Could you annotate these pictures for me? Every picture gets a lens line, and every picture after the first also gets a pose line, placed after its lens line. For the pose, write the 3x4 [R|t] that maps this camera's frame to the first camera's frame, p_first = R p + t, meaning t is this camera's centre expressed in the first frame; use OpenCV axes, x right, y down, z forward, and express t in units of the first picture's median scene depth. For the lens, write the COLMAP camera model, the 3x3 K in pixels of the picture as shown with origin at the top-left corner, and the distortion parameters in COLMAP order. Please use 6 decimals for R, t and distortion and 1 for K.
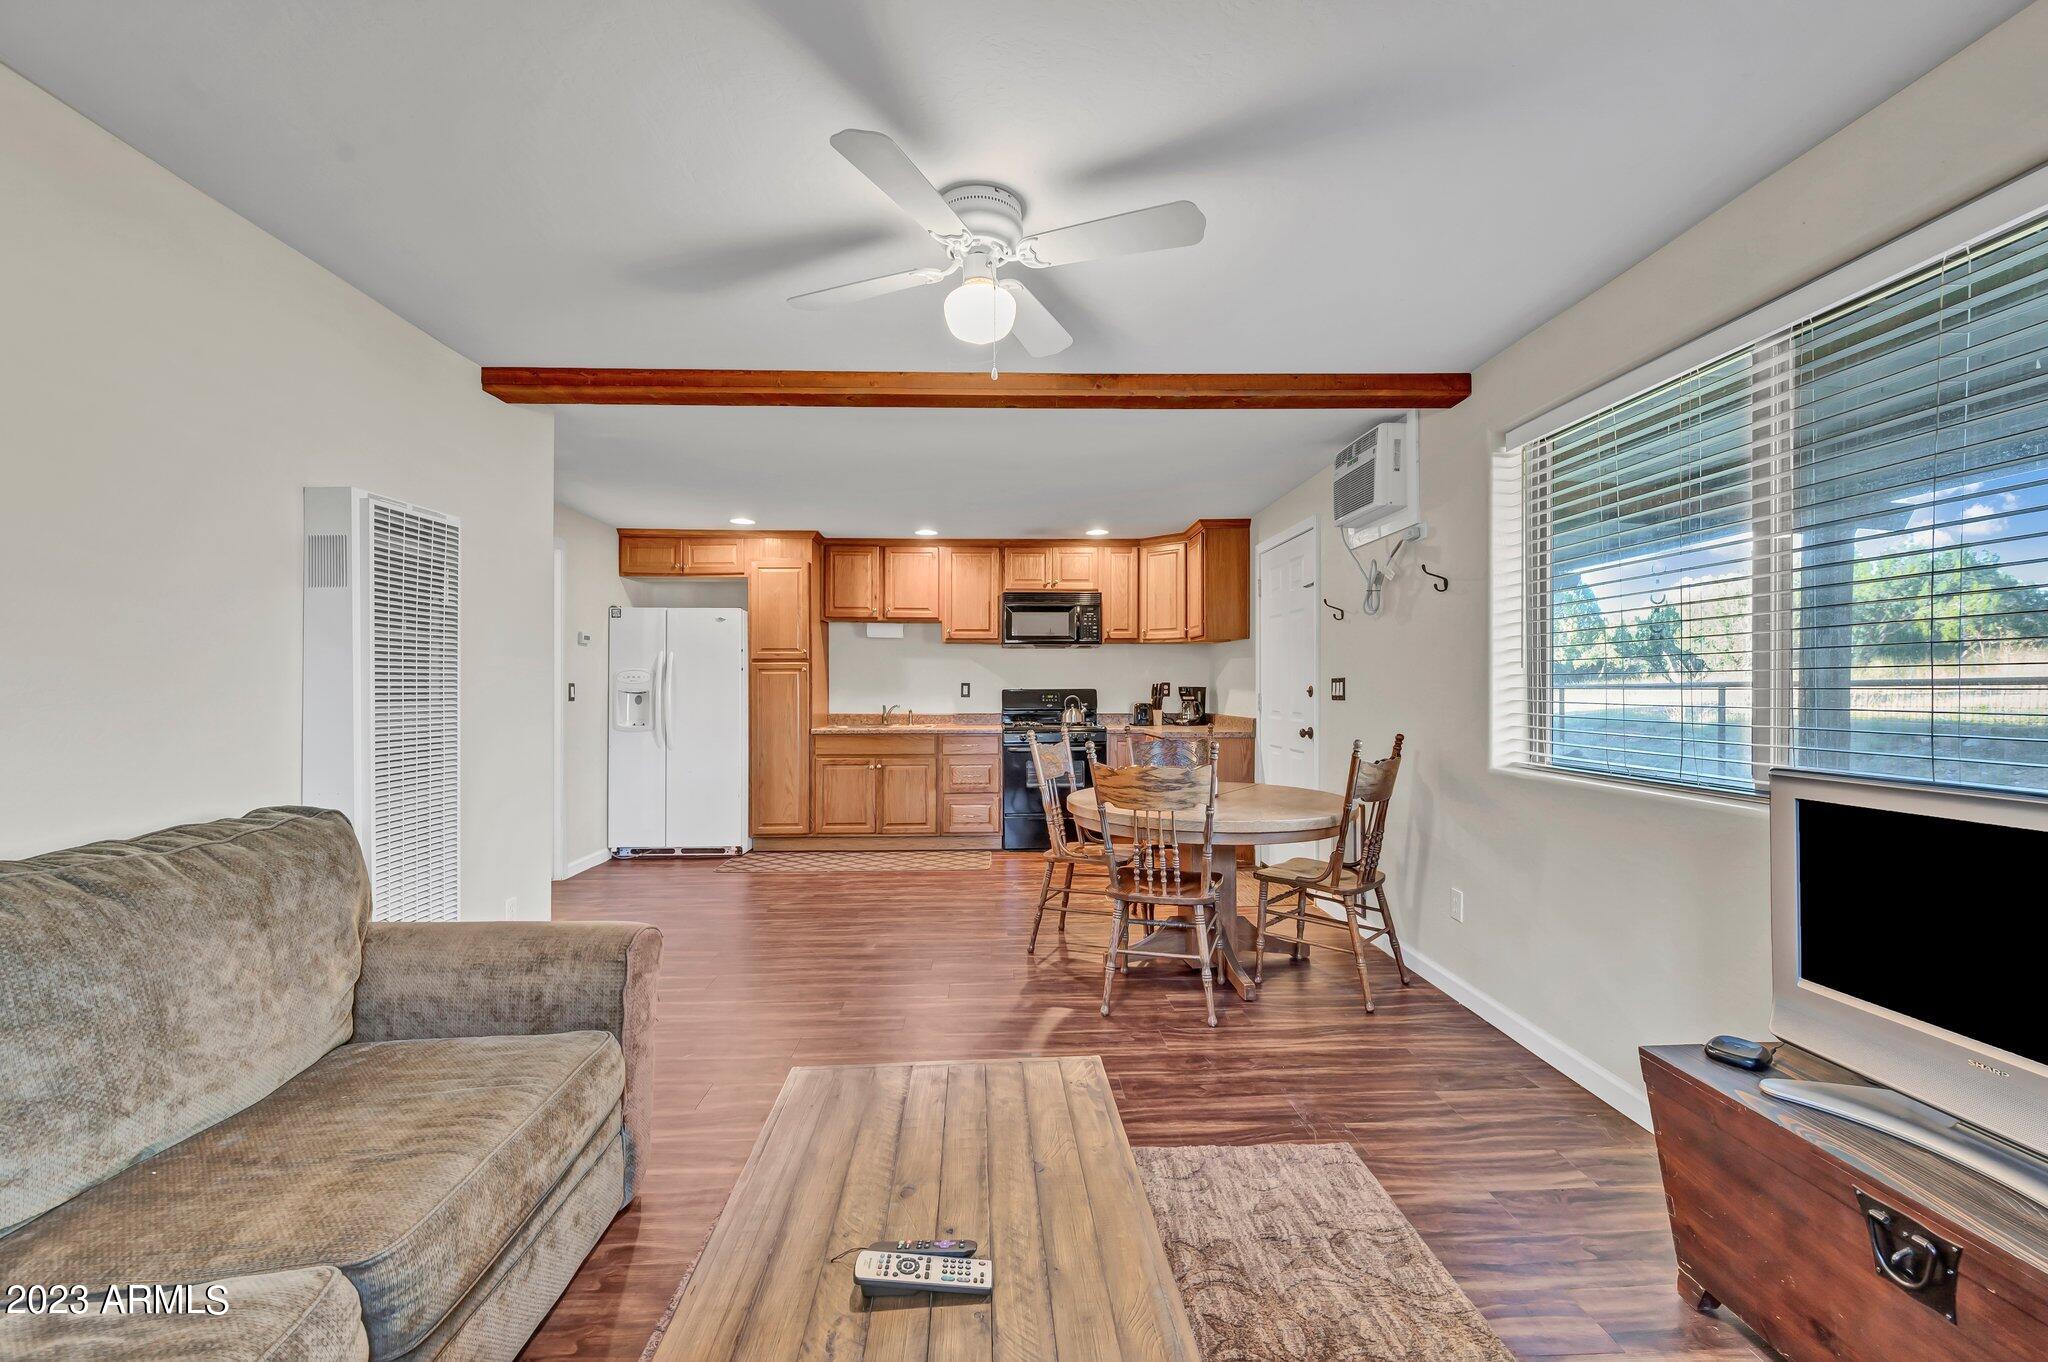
lens RADIAL K [[832.2, 0, 1033.2], [0, 832.2, 682.2], [0, 0, 1]] dist [-0.001253, 0.000478]
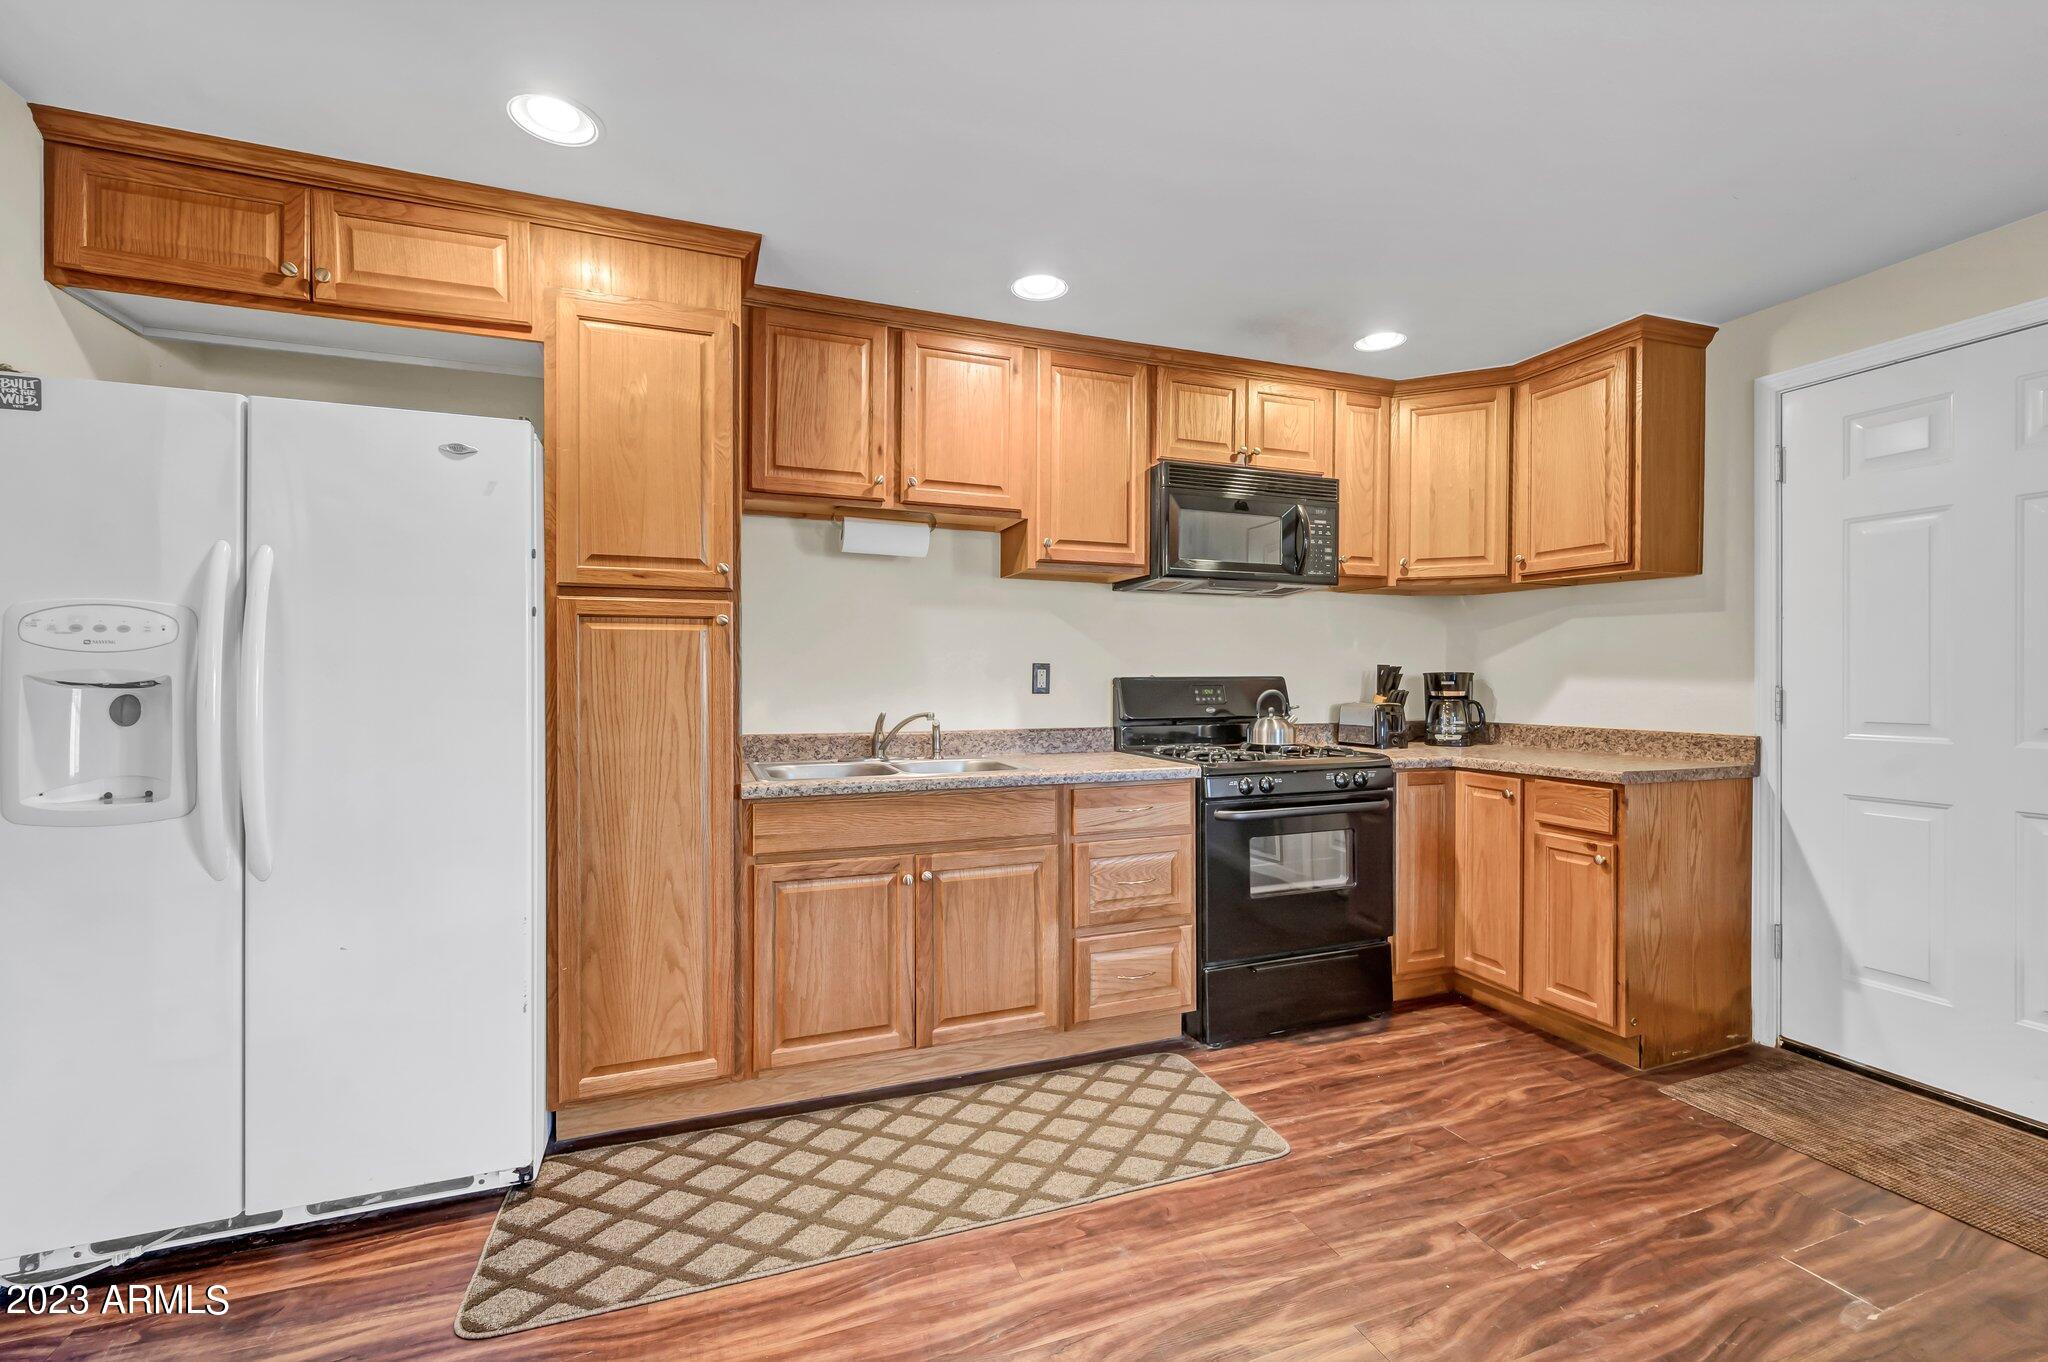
lens RADIAL K [[834.0, 0, 1005.5], [0, 834.0, 678.3], [0, 0, 1]] dist [-0.000484, 0.000105]
pose [[0.952190, 0.001220, 0.305503, -0.255229], [-0.002419, 0.999991, 0.003546, 0.008189], [-0.305496, -0.004115, 0.952185, 0.591410]]
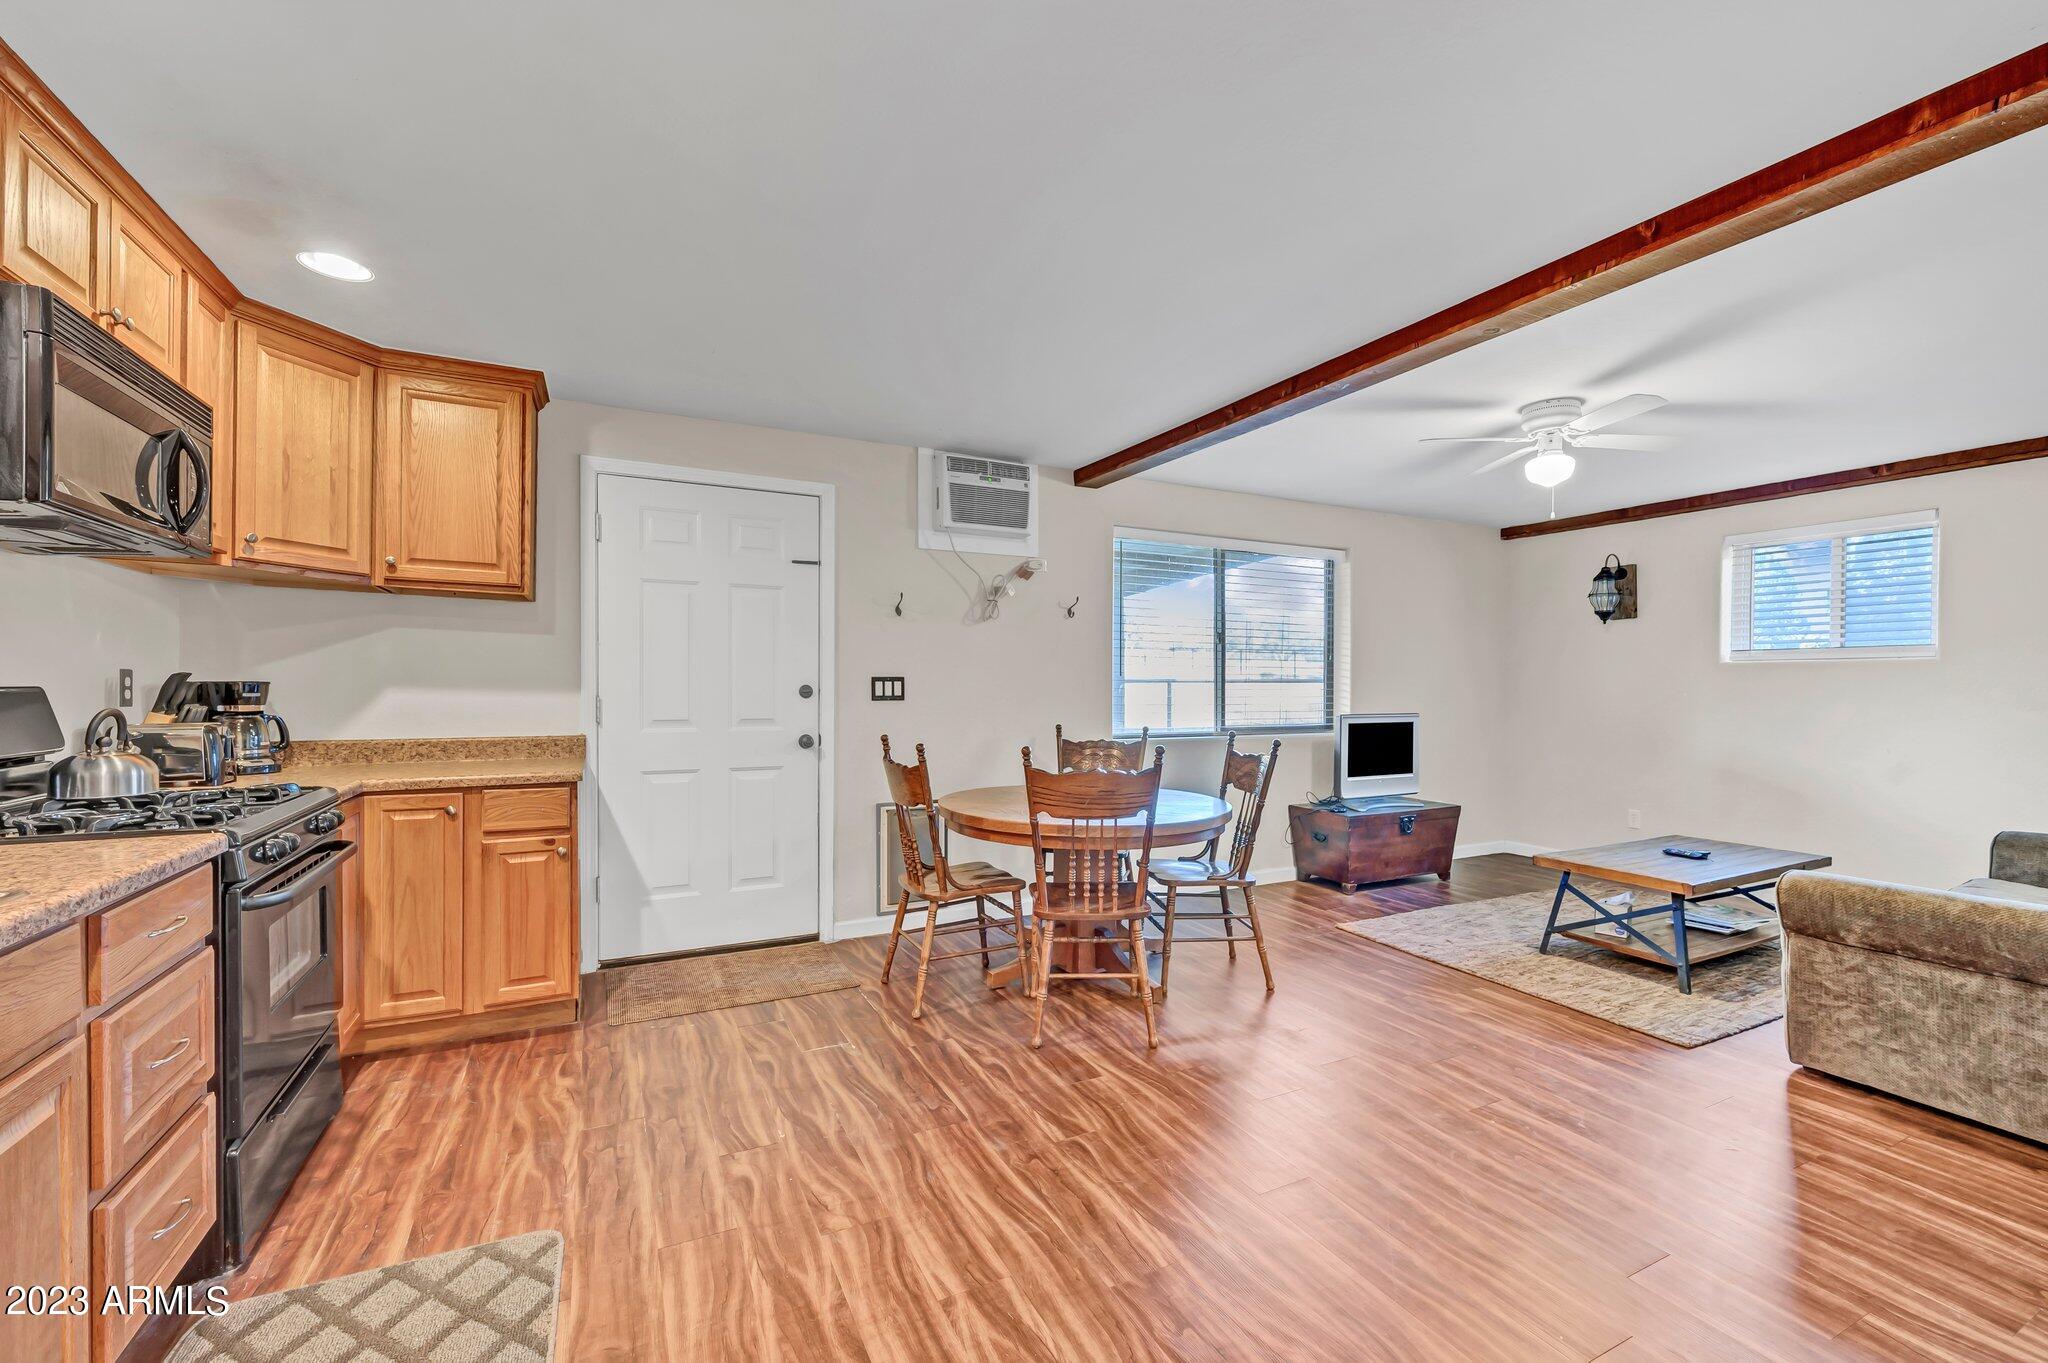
lens RADIAL K [[832.2, 0, 1020.5], [0, 832.2, 692.5], [0, 0, 1]] dist [-0.001253, 0.000478]
pose [[-0.398203, -0.006496, 0.917275, -0.388709], [-0.009549, 0.999950, 0.002936, 0.005867], [-0.917248, -0.007590, -0.398245, 0.866717]]
